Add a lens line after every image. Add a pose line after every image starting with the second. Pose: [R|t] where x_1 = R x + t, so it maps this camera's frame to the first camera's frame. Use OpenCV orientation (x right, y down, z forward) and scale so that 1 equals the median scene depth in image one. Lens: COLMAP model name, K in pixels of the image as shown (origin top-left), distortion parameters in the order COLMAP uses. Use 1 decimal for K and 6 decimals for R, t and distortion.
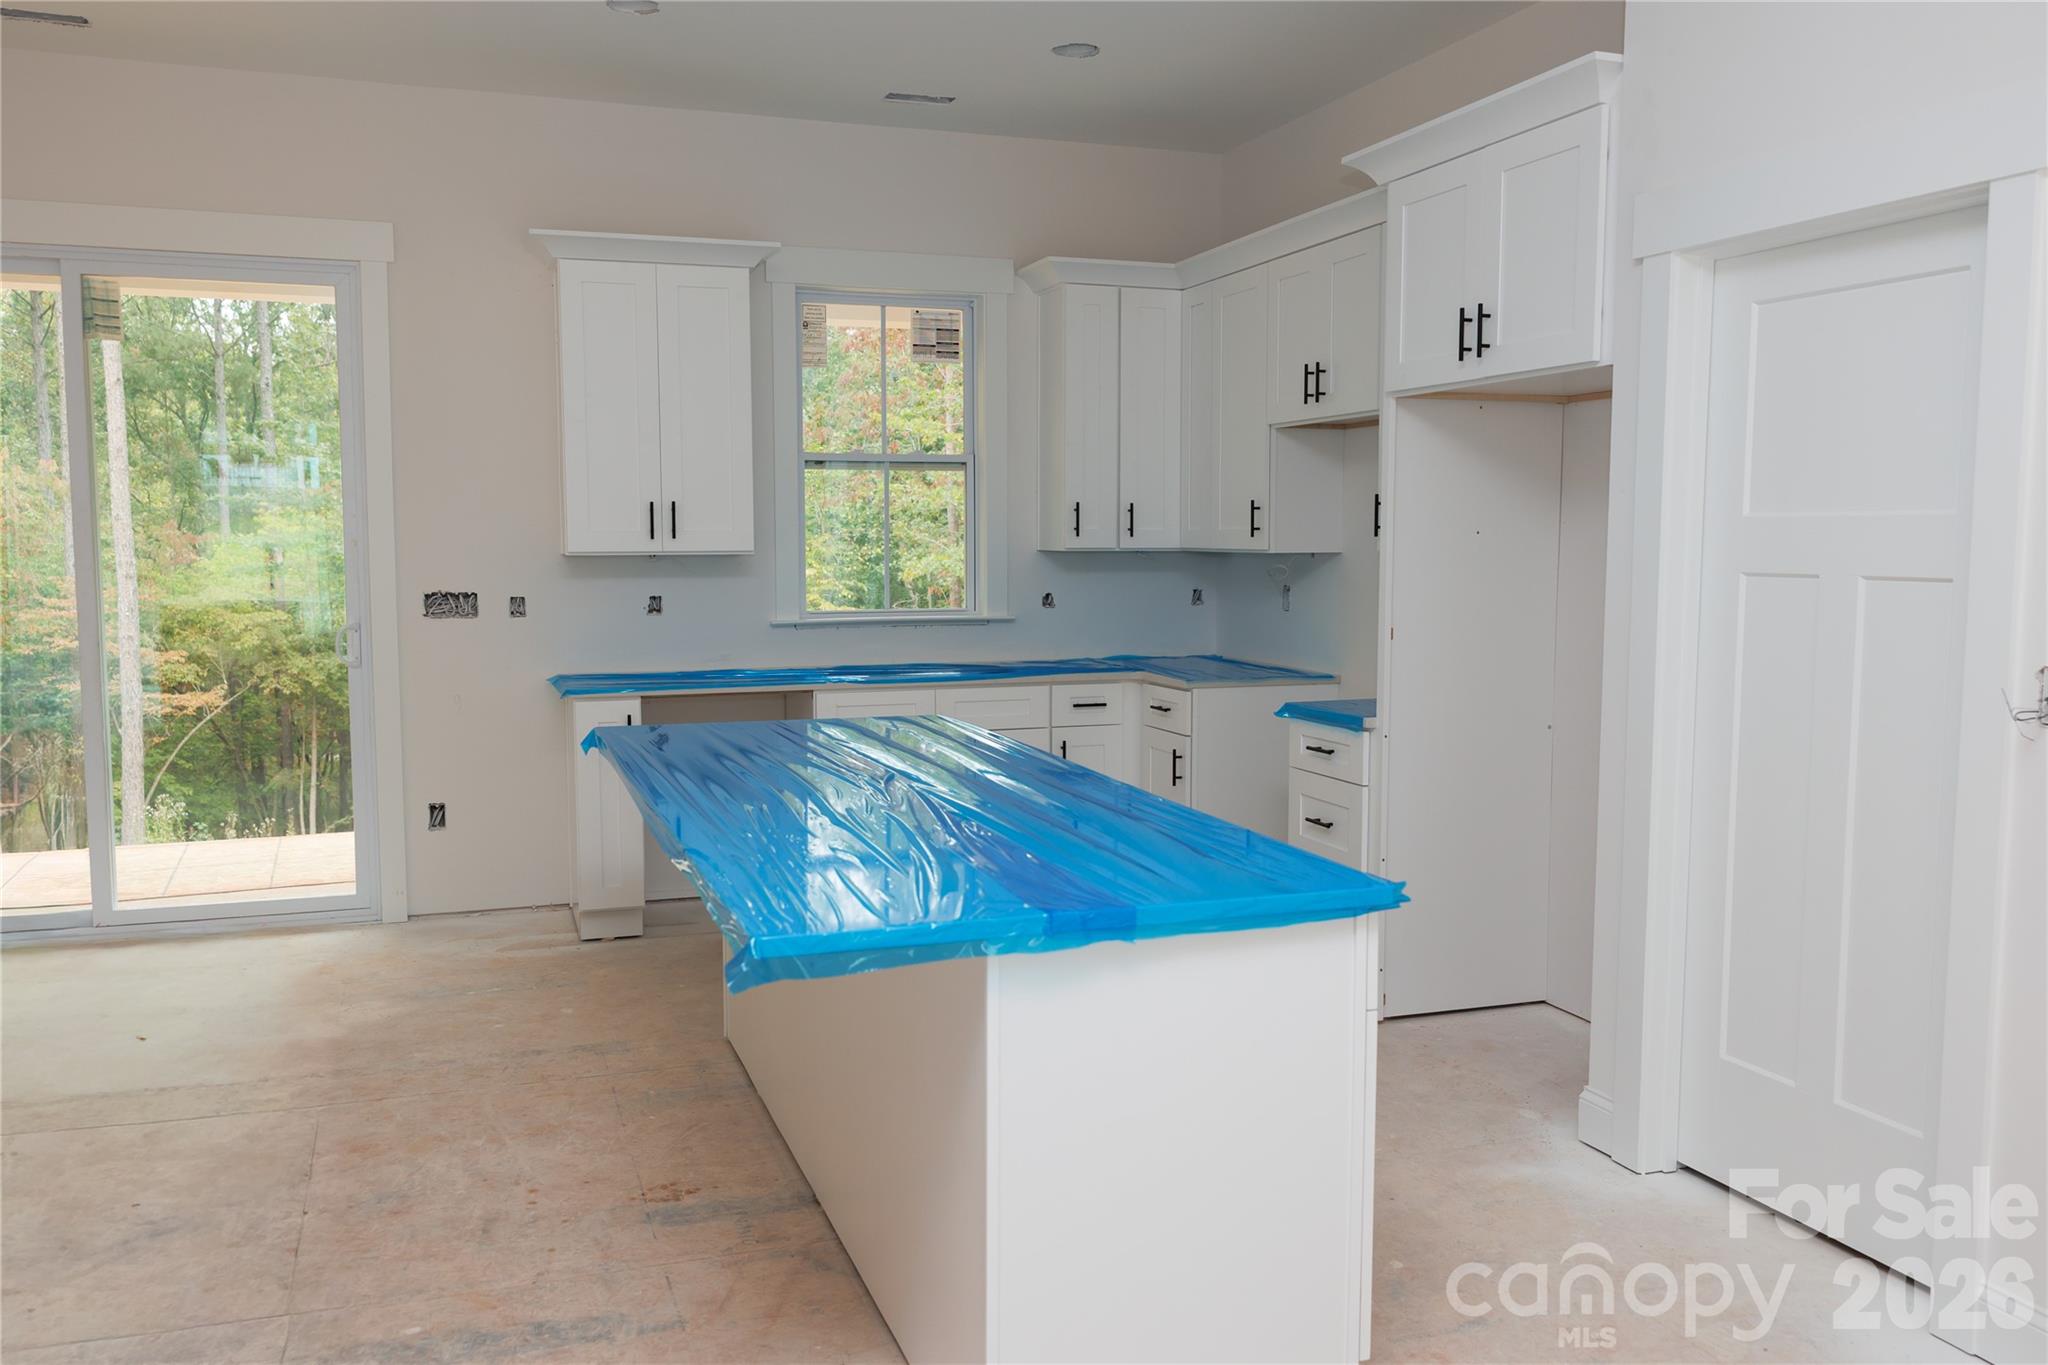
lens RADIAL K [[1633.5, 0, 1024.0], [0, 1633.5, 682.5], [0, 0, 1]] dist [0.001057, -0.005094]
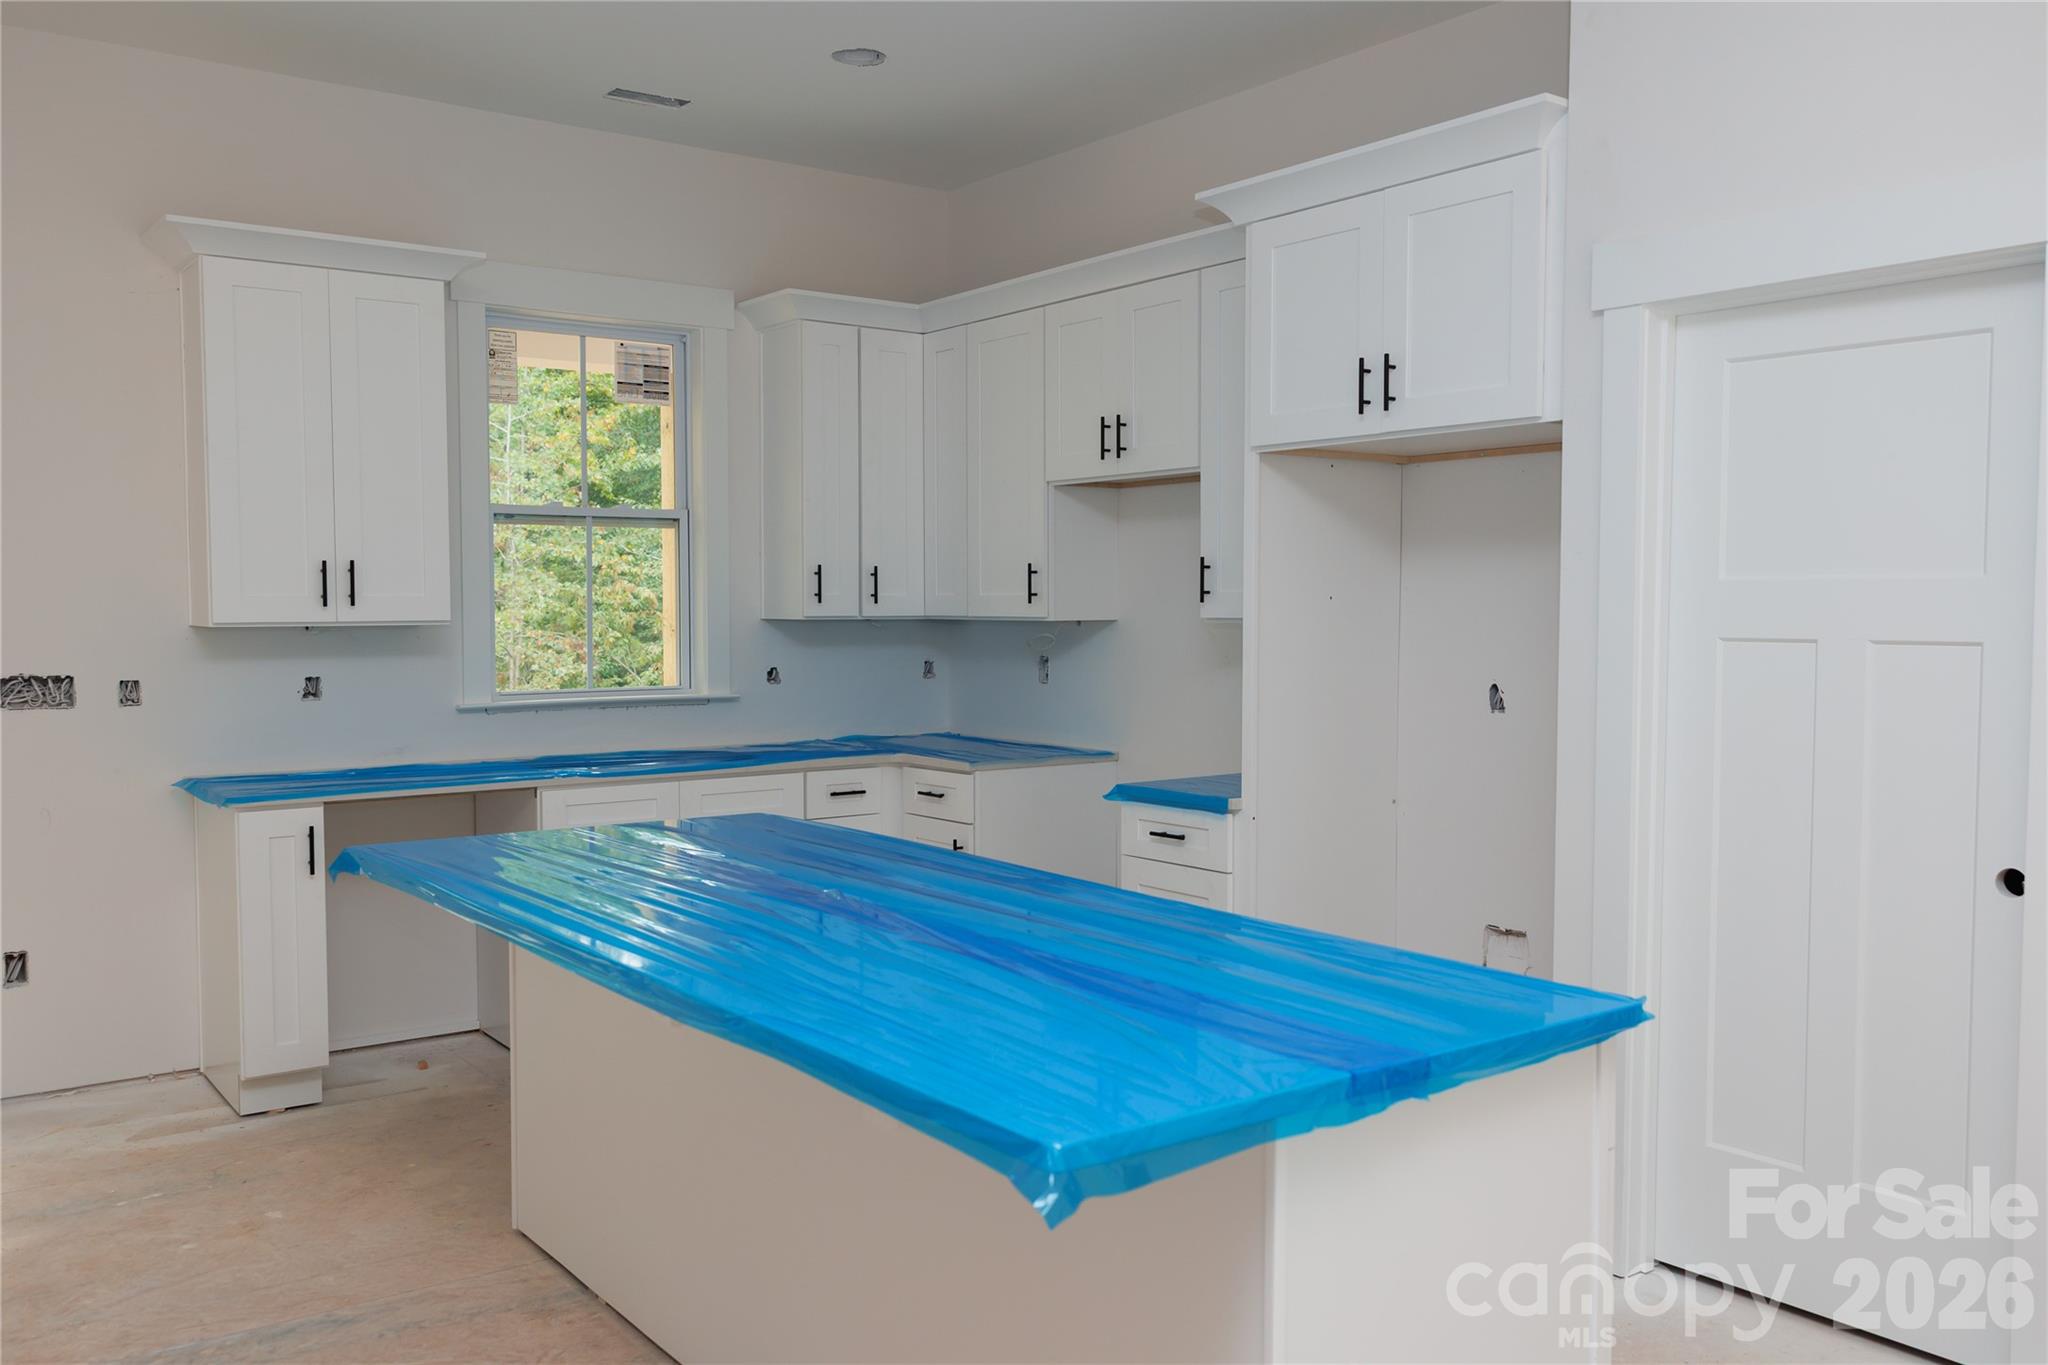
lens RADIAL K [[1687.0, 0, 1024.3], [0, 1687.0, 690.7], [0, 0, 1]] dist [0.005697, 0.006033]
pose [[0.954317, -0.016361, 0.298347, -0.145580], [0.027909, 0.999015, -0.034486, -0.007669], [-0.297489, 0.041237, 0.953834, 0.100487]]
